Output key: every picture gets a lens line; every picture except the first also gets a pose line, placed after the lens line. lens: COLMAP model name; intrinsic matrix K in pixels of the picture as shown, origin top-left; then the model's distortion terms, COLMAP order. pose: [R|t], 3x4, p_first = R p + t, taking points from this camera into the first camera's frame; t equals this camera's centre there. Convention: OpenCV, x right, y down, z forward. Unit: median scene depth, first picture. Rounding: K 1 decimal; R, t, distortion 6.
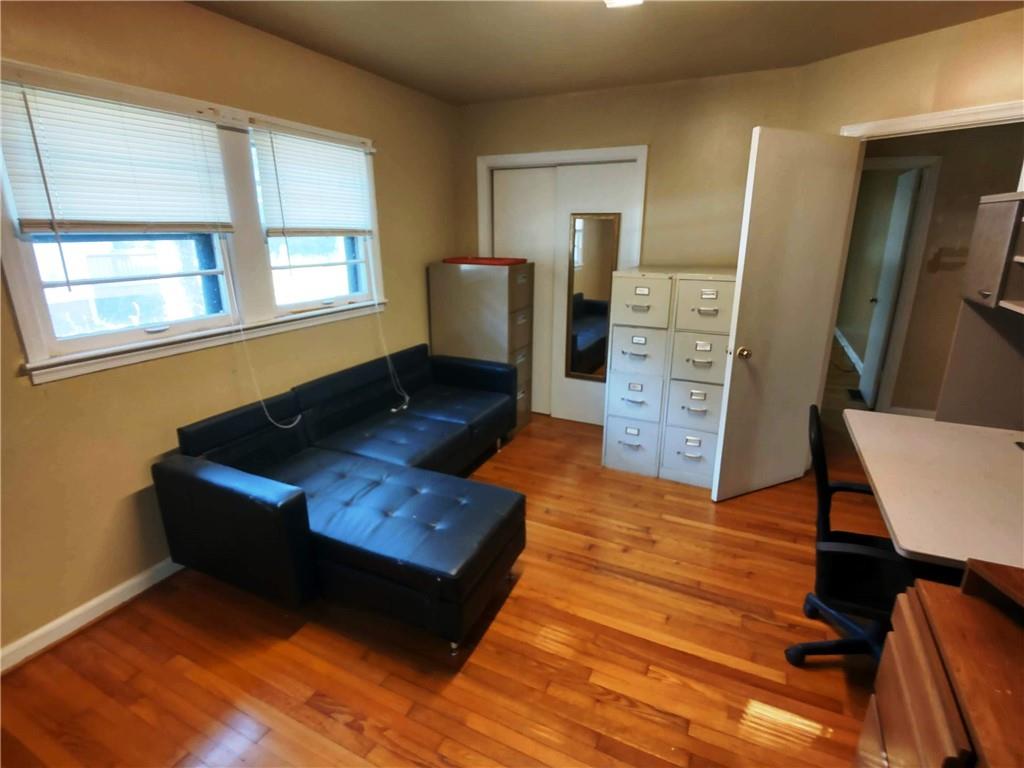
lens RADIAL K [[523.3, 0, 510.8], [0, 523.3, 384.1], [0, 0, 1]] dist [-0.003663, -0.001062]
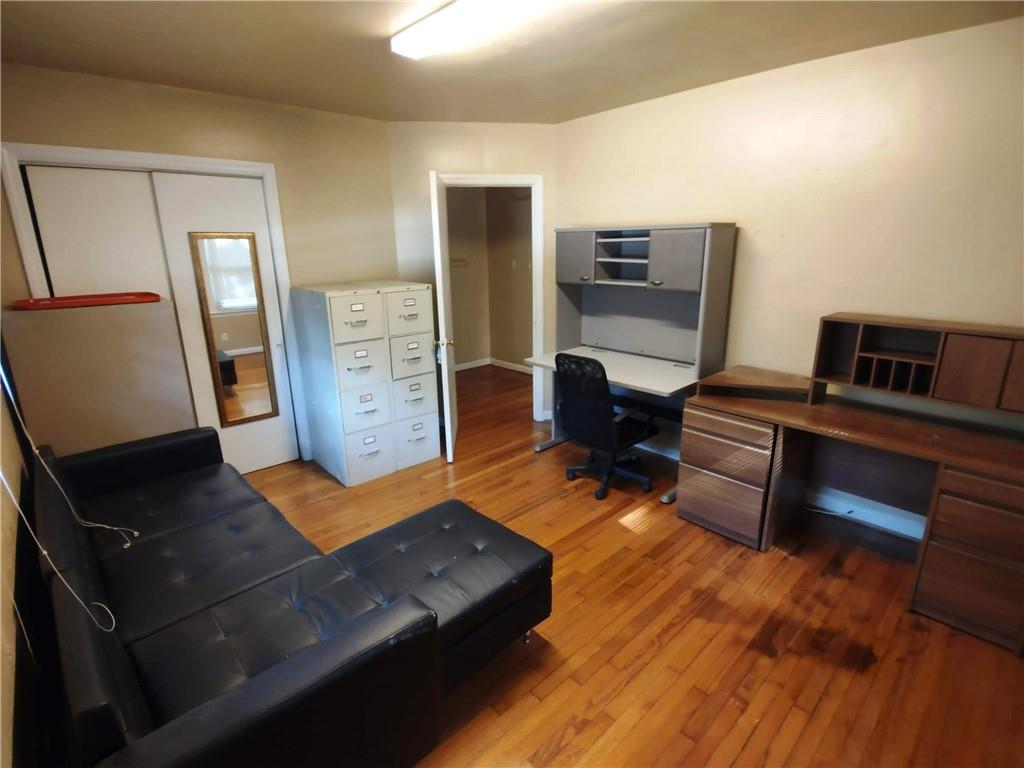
lens RADIAL K [[523.3, 0, 512.3], [0, 523.3, 388.2], [0, 0, 1]] dist [-0.003663, -0.001062]
pose [[0.320636, -0.255023, 0.912226, -0.673353], [0.279739, 0.945611, 0.166032, -0.113990], [-0.904952, 0.201950, 0.374536, 0.361687]]
